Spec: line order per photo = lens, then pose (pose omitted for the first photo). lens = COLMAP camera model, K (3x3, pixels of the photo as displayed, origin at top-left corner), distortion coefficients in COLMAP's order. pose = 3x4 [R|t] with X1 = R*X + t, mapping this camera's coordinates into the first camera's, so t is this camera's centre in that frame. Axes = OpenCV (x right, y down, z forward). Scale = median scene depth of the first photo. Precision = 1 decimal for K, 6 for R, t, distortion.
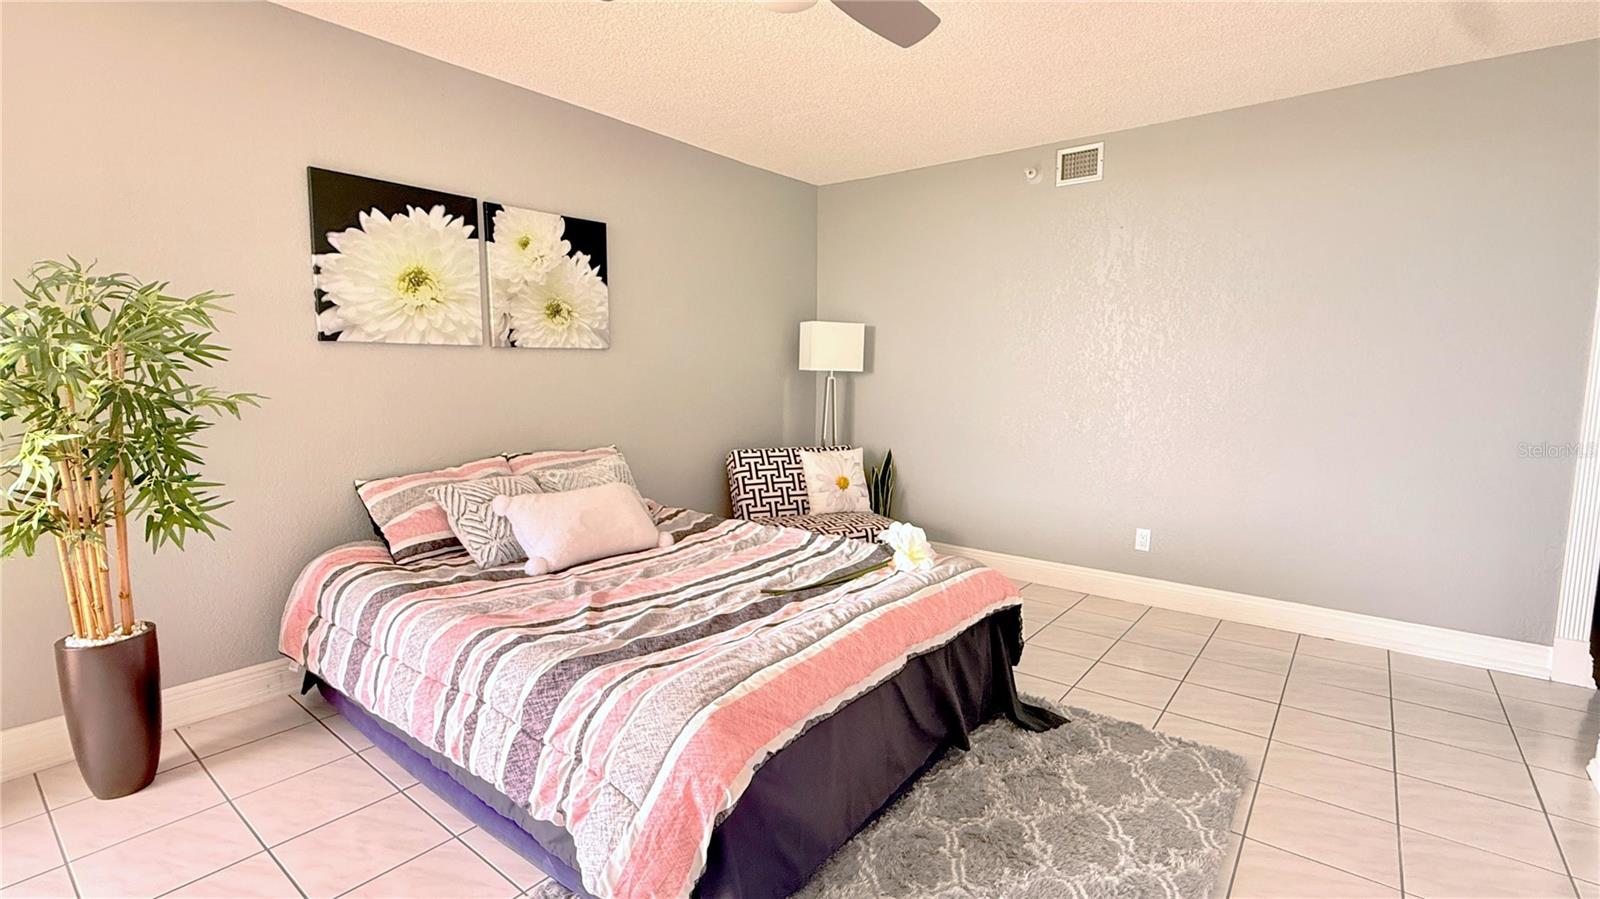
lens RADIAL K [[720.0, 0, 793.8], [0, 720.0, 453.6], [0, 0, 1]] dist [0.001714, 0.000825]
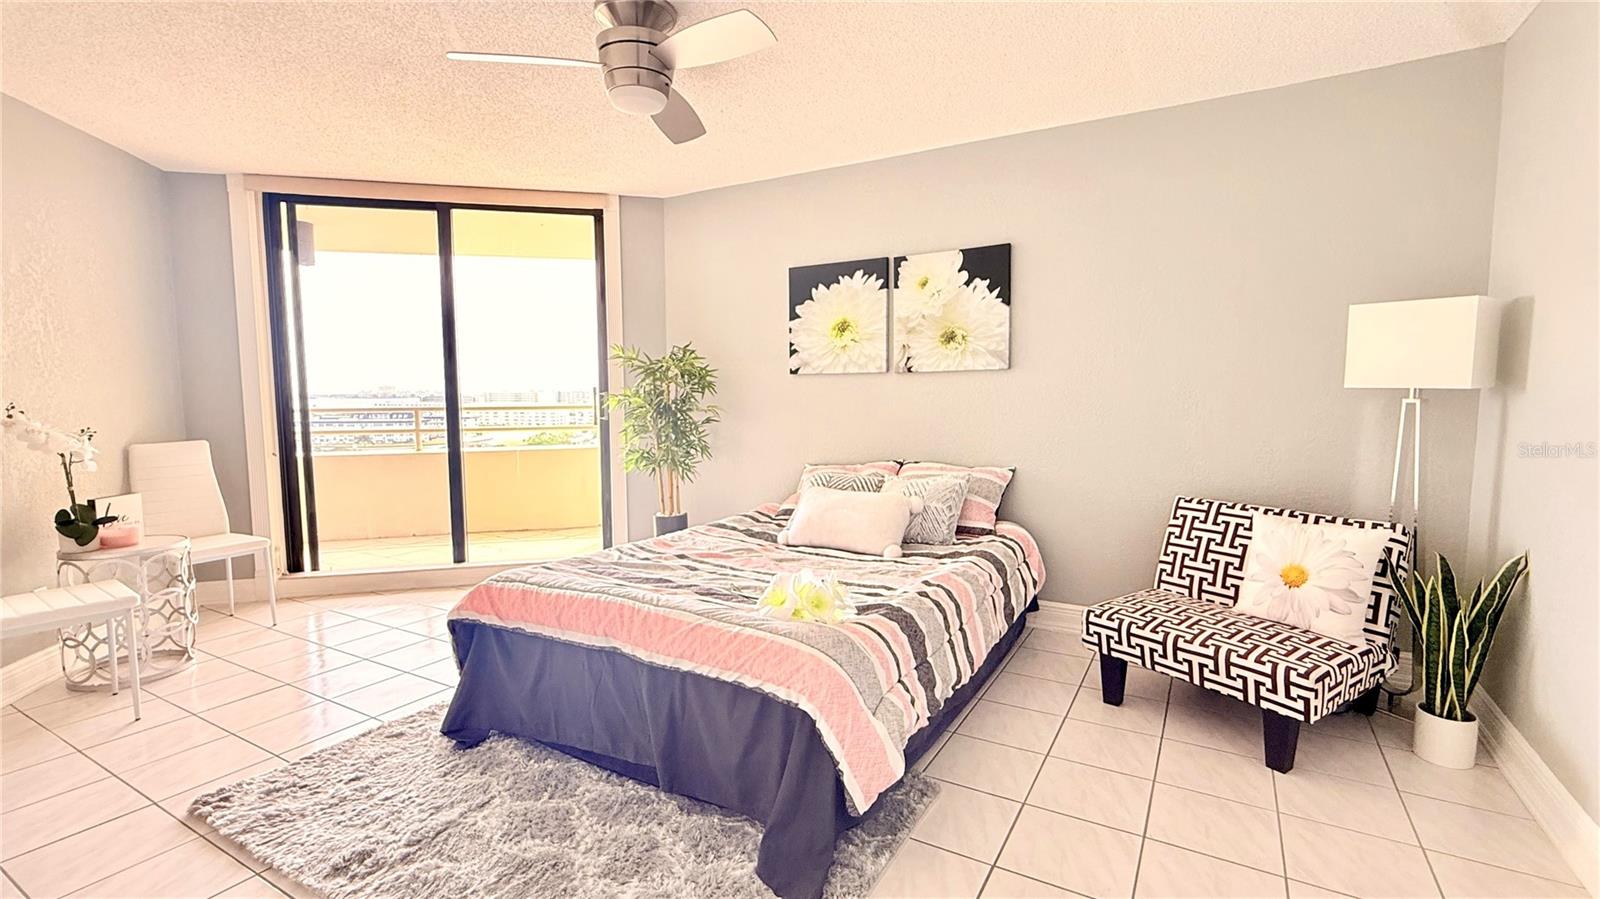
lens RADIAL K [[720.0, 0, 799.0], [0, 720.0, 450.1], [0, 0, 1]] dist [0.001714, 0.000825]
pose [[0.141816, 0.078979, -0.986737, 0.825318], [-0.105378, 0.992352, 0.064283, -0.081909], [0.984268, 0.094864, 0.149054, 0.695261]]
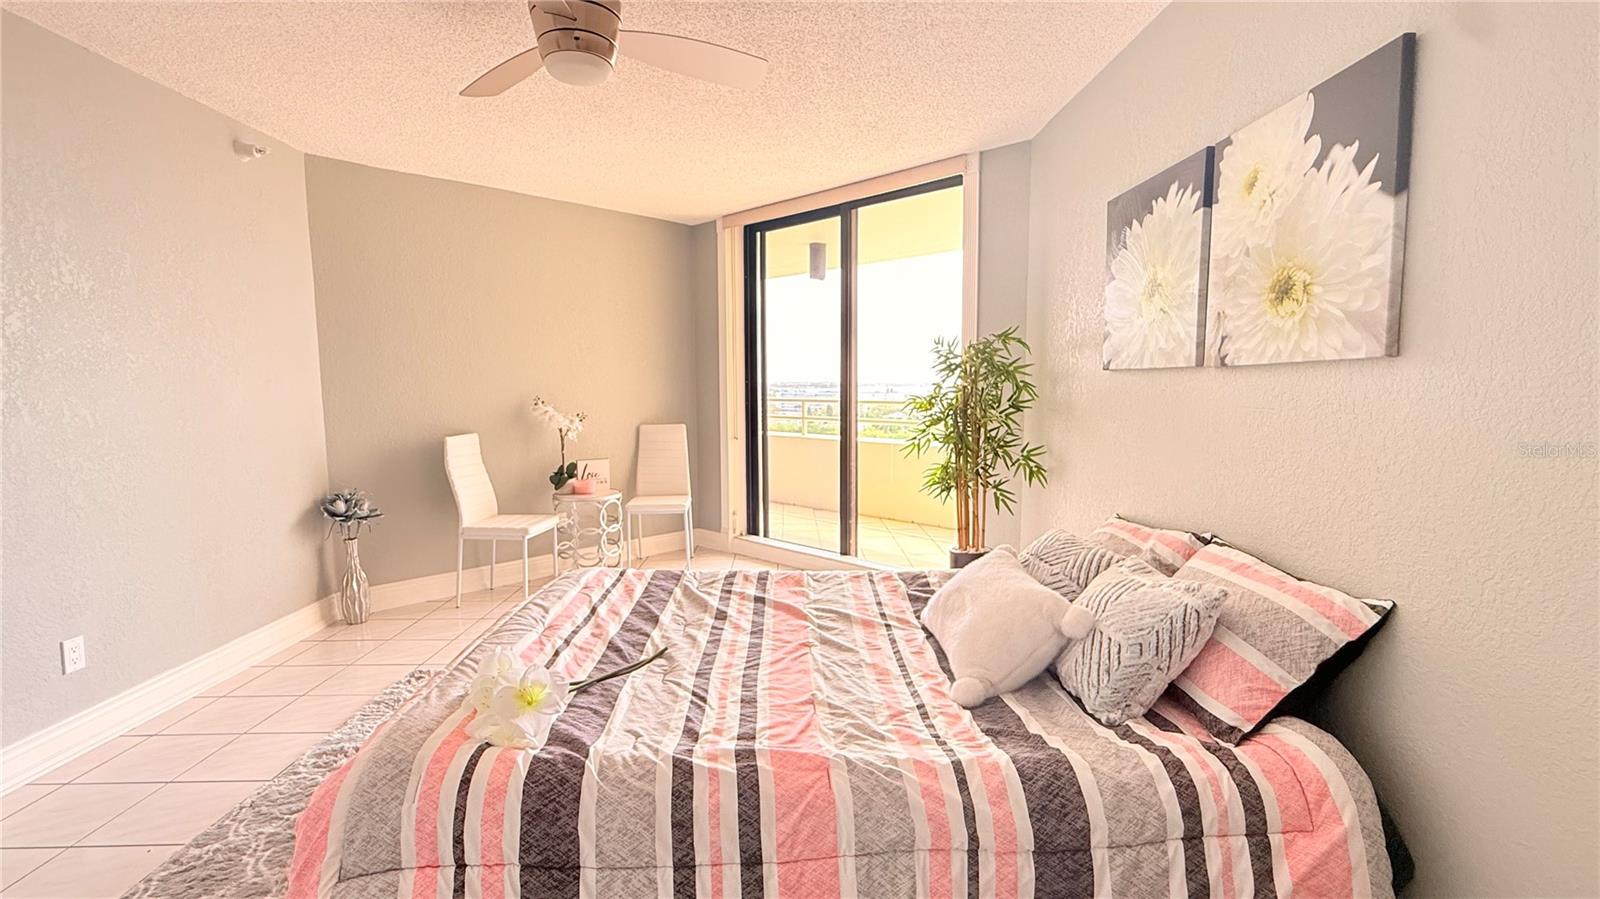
lens RADIAL K [[720.0, 0, 802.0], [0, 720.0, 453.0], [0, 0, 1]] dist [0.001714, 0.000825]
pose [[-0.762203, 0.061890, -0.644373, 0.296065], [-0.073520, 0.980702, 0.181157, -0.170296], [0.643150, 0.185453, -0.742944, 1.316695]]
